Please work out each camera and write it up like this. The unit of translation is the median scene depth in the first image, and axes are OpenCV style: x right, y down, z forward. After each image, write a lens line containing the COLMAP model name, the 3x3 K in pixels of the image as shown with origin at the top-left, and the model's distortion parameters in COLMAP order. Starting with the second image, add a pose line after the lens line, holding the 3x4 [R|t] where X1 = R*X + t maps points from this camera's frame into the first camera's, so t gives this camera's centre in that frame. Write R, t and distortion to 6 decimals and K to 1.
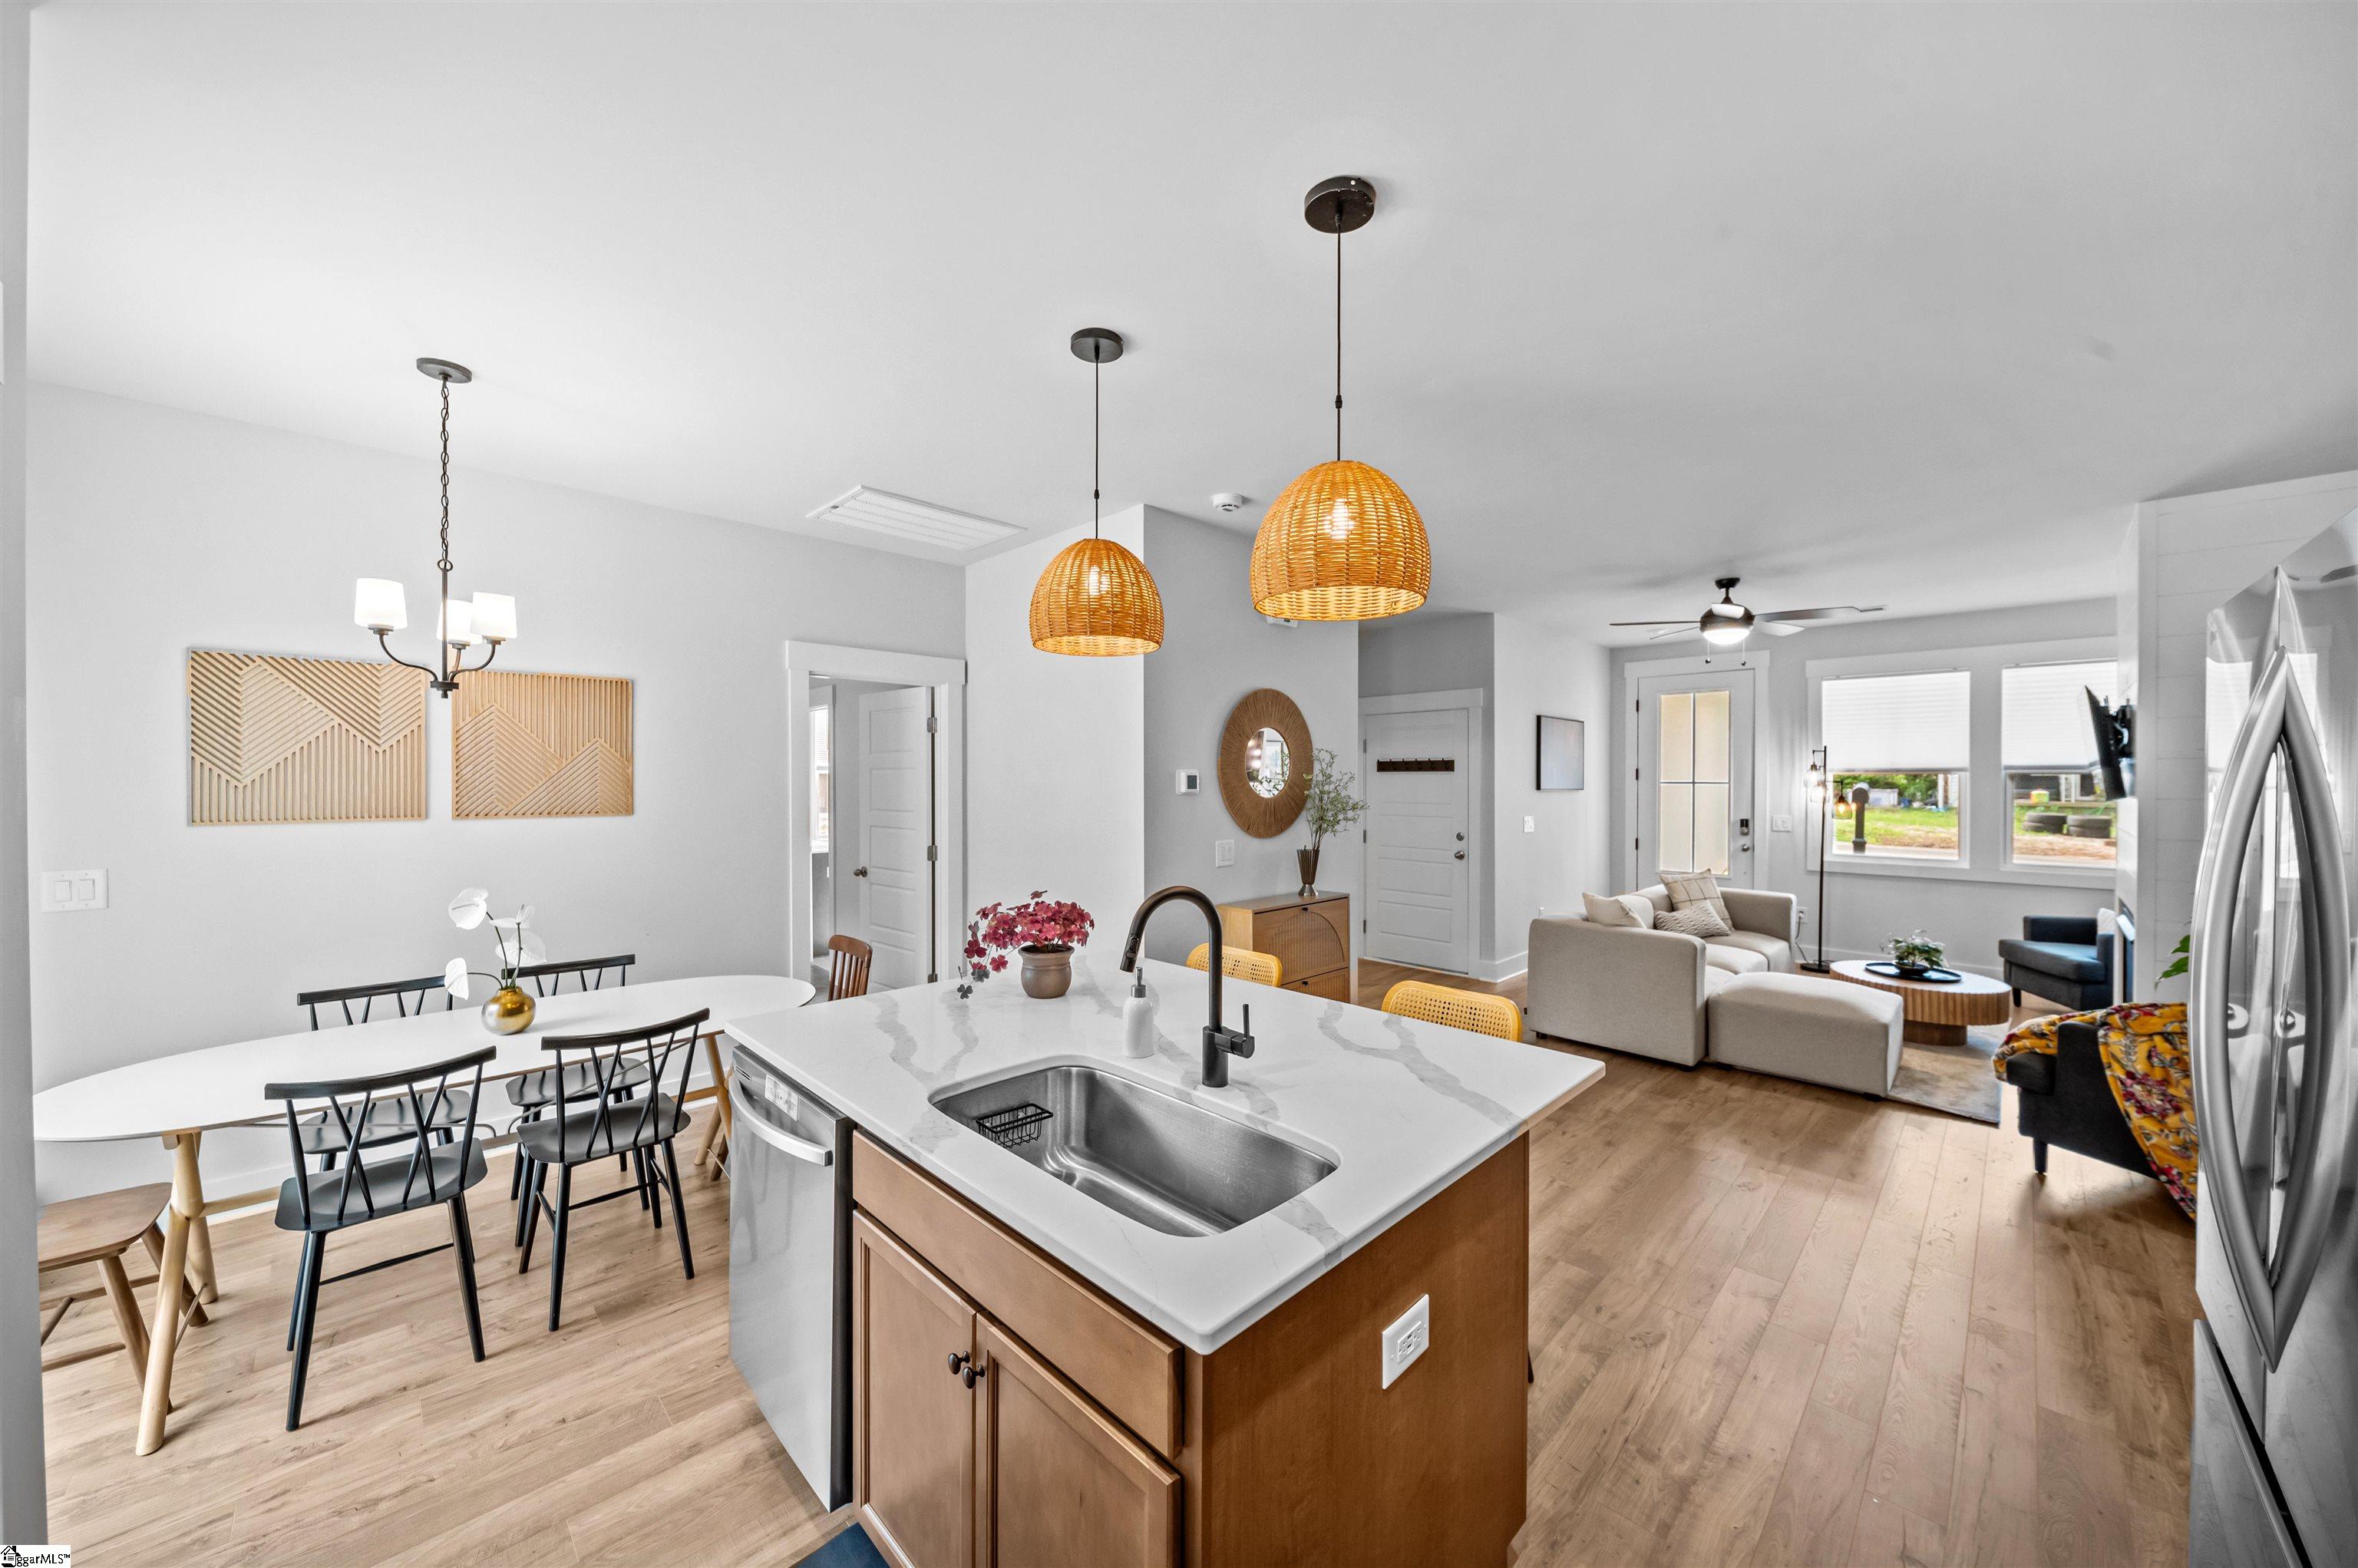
lens RADIAL K [[836.0, 0, 1185.3], [0, 836.0, 782.4], [0, 0, 1]] dist [-0.005269, -0.000518]
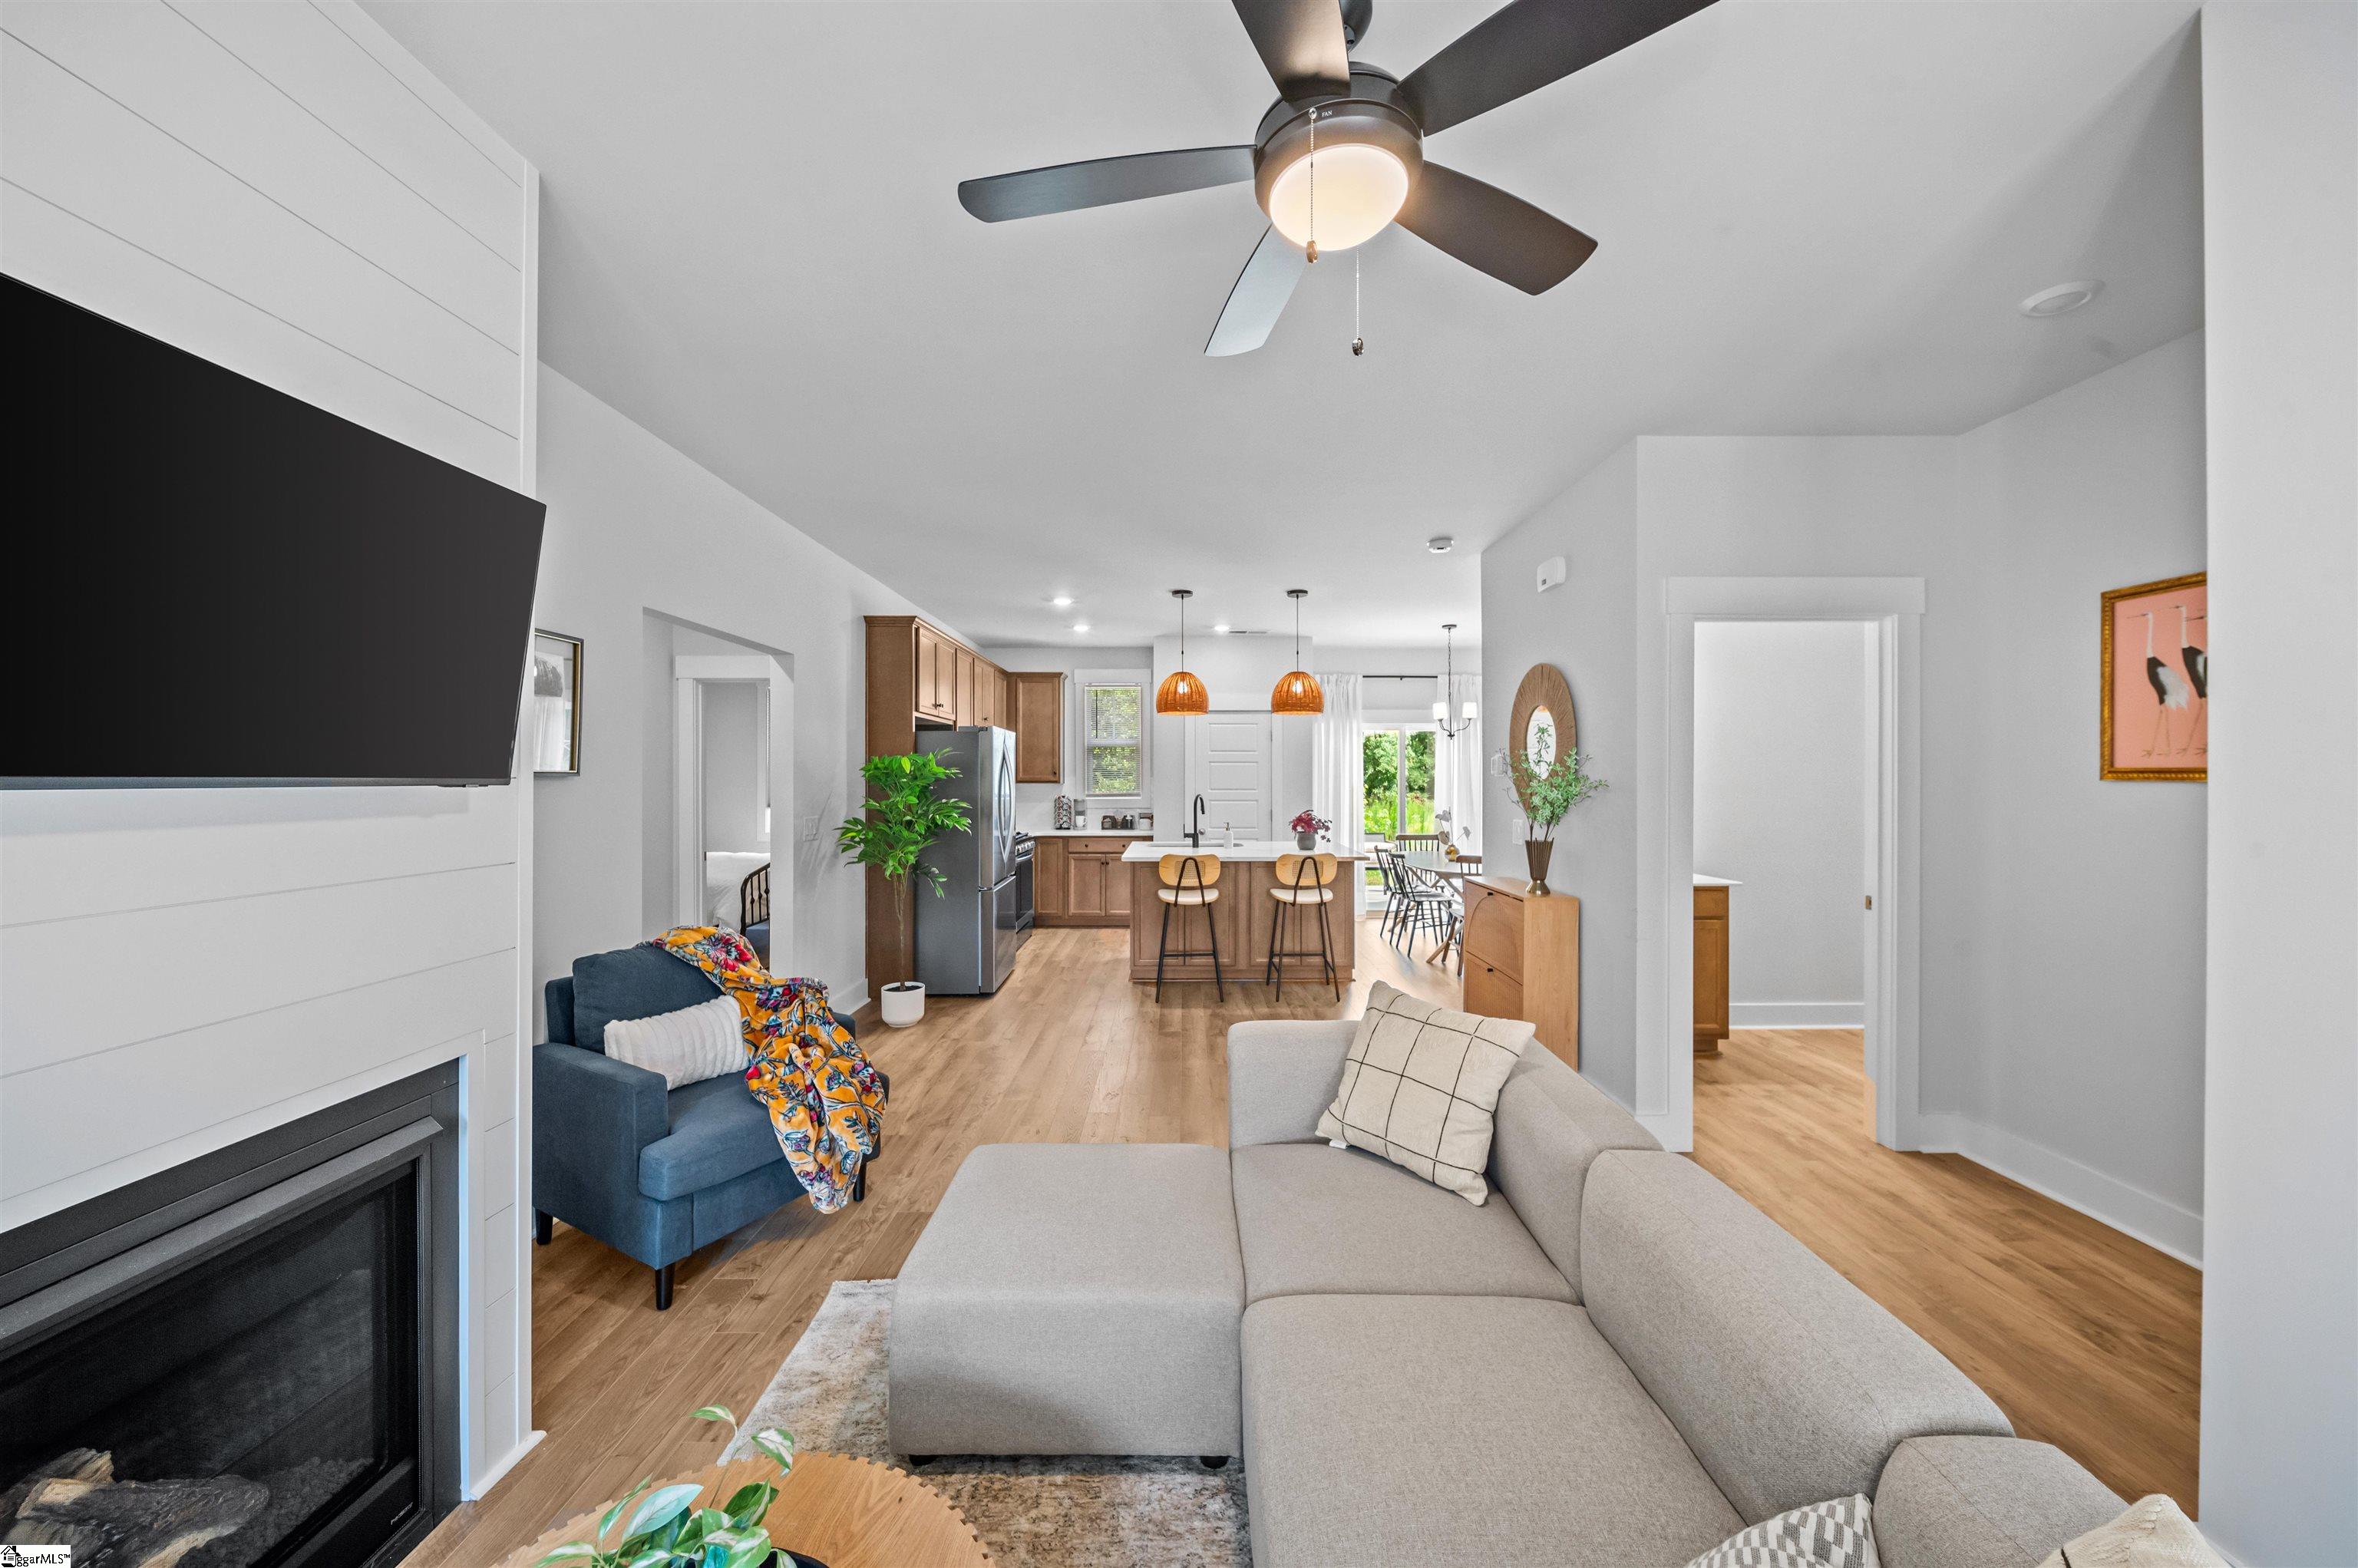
lens RADIAL K [[836.0, 0, 1177.4], [0, 836.0, 777.1], [0, 0, 1]] dist [-0.005269, -0.000518]
pose [[-0.711497, -0.001271, -0.702688, 1.960825], [-0.004387, 0.999987, 0.002634, 0.027387], [0.702675, 0.004957, -0.711494, 2.594454]]
